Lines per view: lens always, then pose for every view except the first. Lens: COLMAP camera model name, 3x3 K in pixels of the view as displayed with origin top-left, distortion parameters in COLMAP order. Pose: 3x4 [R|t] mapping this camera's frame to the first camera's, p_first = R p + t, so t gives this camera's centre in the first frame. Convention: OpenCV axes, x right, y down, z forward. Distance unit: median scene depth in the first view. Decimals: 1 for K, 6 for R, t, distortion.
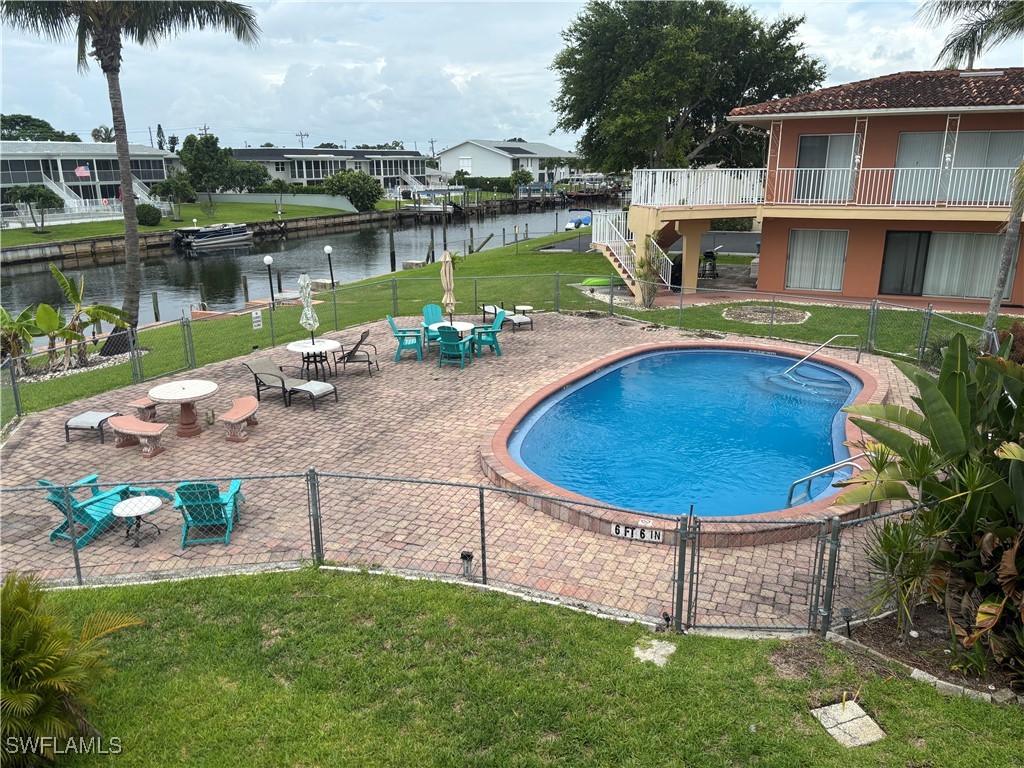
lens RADIAL K [[774.4, 0, 508.3], [0, 774.4, 398.8], [0, 0, 1]] dist [0.038127, -0.044978]
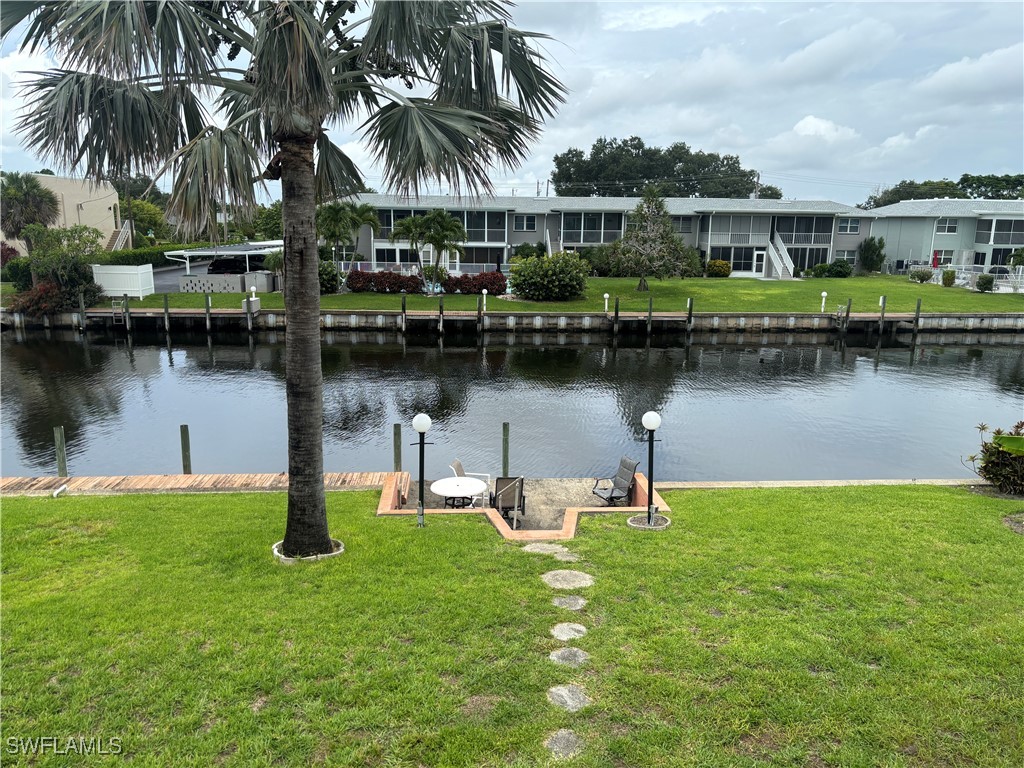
lens RADIAL K [[774.4, 0, 511.8], [0, 774.4, 393.6], [0, 0, 1]] dist [0.038127, -0.044978]
pose [[0.471616, 0.204507, -0.857762, -0.225341], [-0.271844, 0.959077, 0.079197, -0.047421], [0.838856, 0.195827, 0.507910, 0.168736]]
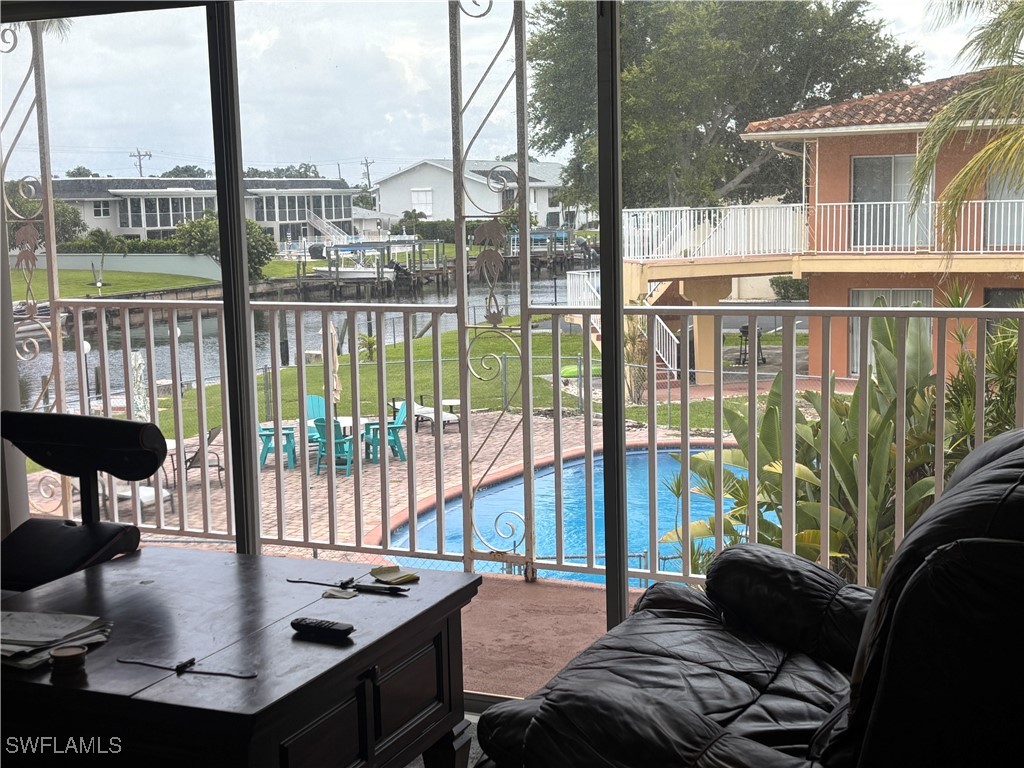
lens RADIAL K [[1437.0, 0, 524.1], [0, 1437.0, 402.7], [0, 0, 1]] dist [0.078696, 0.000000]
pose [[0.999825, -0.017825, 0.005749, 0.069918], [0.018487, 0.988446, -0.150445, 0.069812], [-0.003001, 0.150525, 0.988602, -0.250402]]
